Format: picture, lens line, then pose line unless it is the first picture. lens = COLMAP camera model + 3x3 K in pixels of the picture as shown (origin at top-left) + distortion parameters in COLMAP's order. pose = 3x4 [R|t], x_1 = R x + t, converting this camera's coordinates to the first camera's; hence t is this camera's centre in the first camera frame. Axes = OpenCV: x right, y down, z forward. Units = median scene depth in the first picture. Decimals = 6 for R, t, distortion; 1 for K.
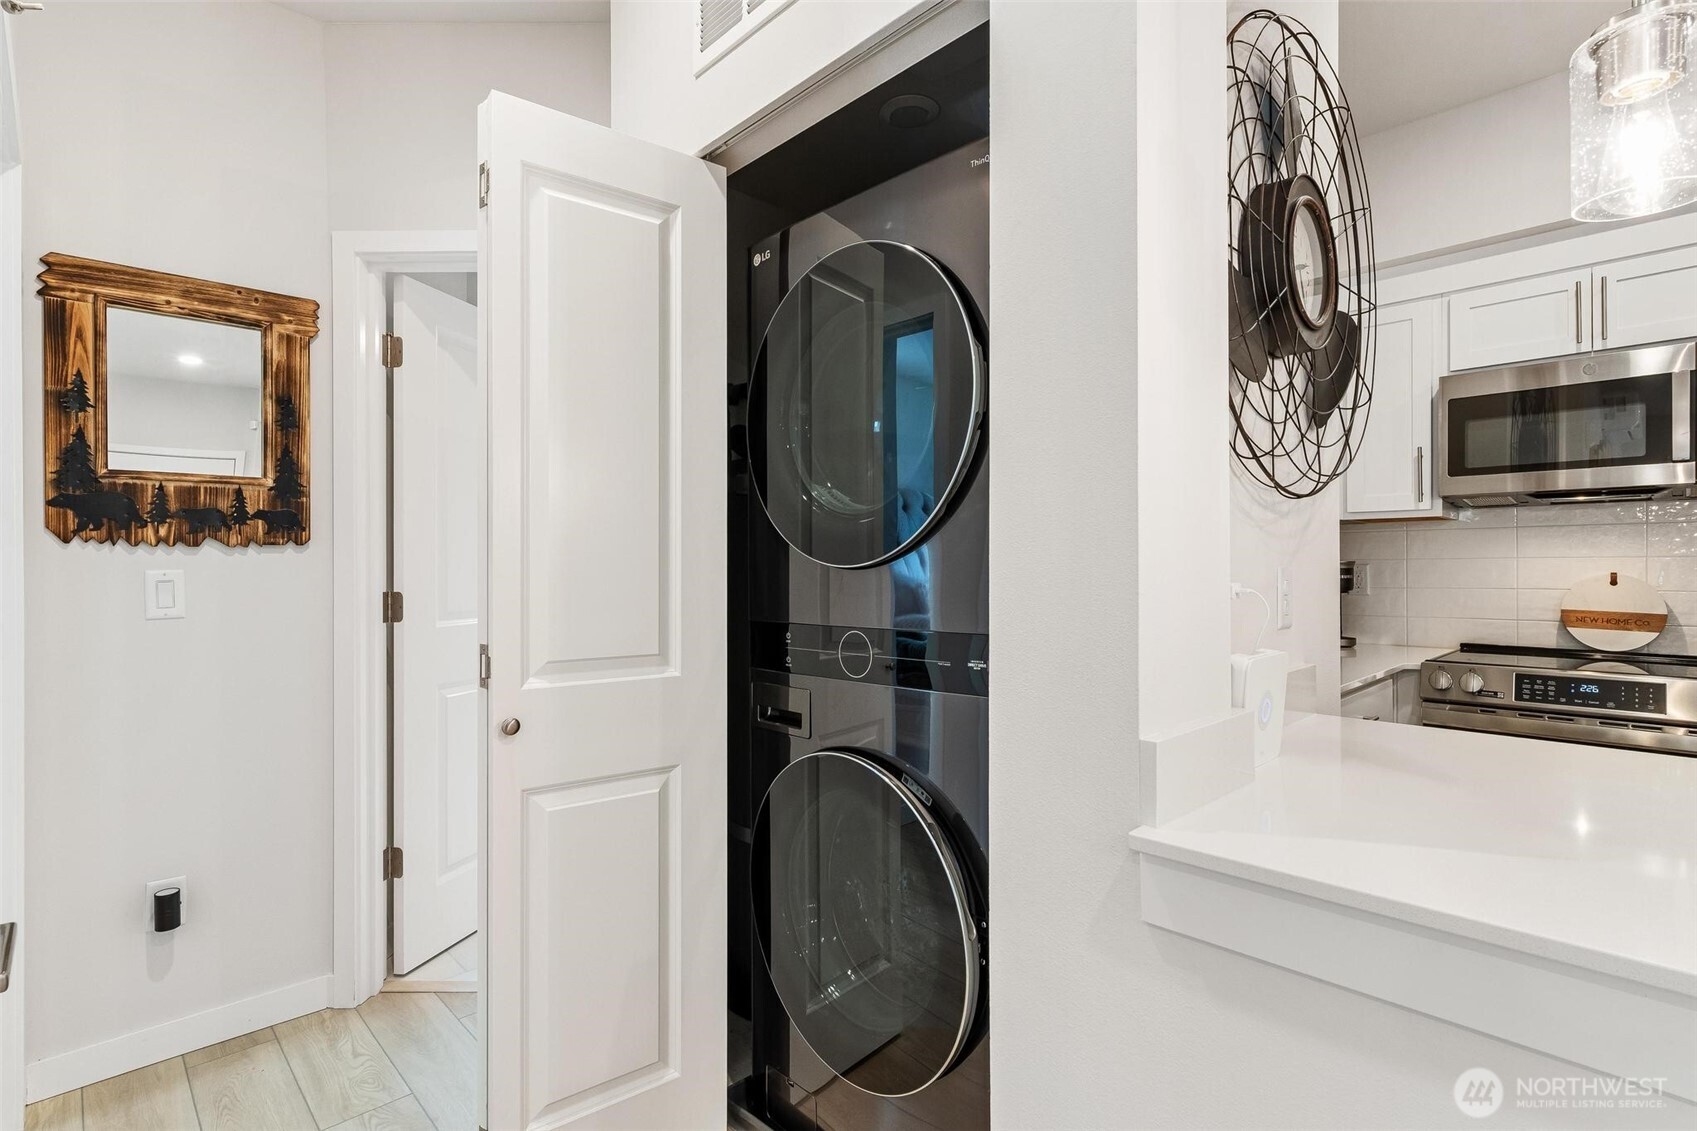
lens RADIAL K [[828.8, 0, 872.1], [0, 828.8, 565.0], [0, 0, 1]] dist [0.003724, 0.000220]
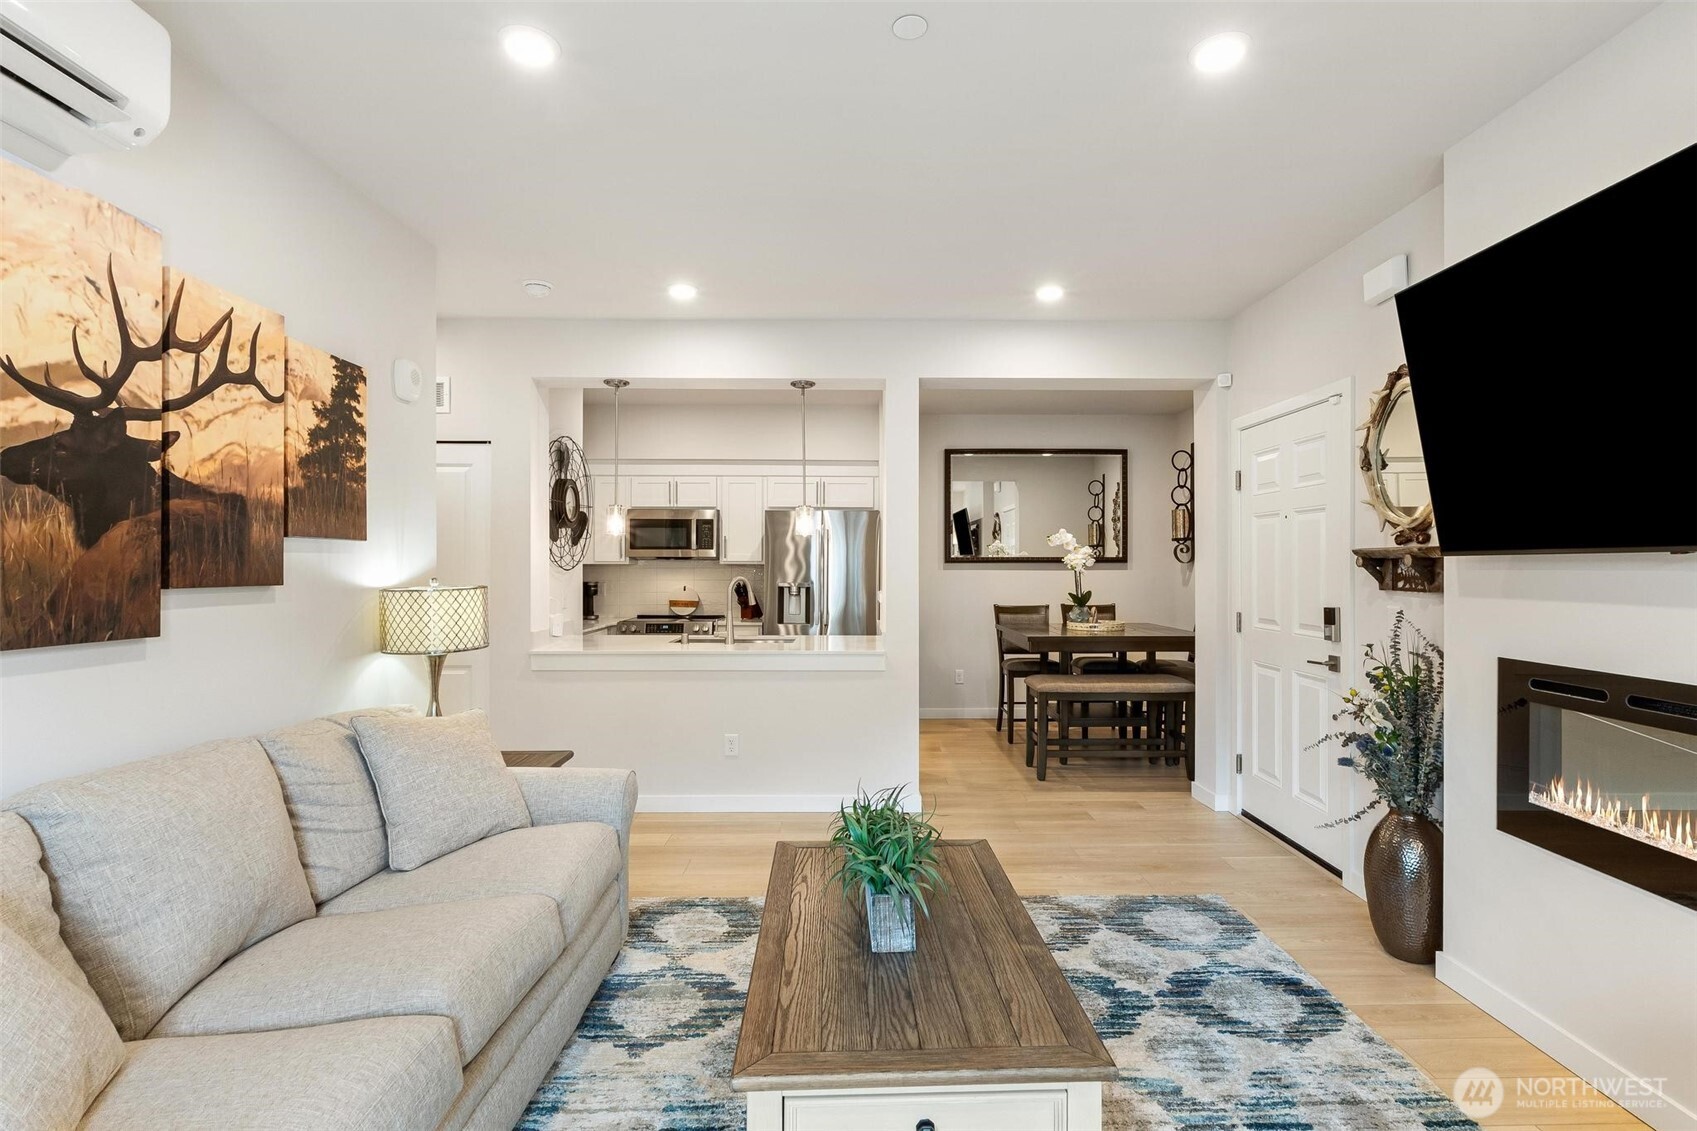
lens RADIAL K [[828.8, 0, 872.1], [0, 828.8, 565.0], [0, 0, 1]] dist [0.003724, 0.000220]
pose [[0.693131, -0.003473, 0.720804, -0.660939], [0.008294, 0.999961, -0.003157, -0.048786], [-0.720764, 0.008166, 0.693132, -1.384633]]
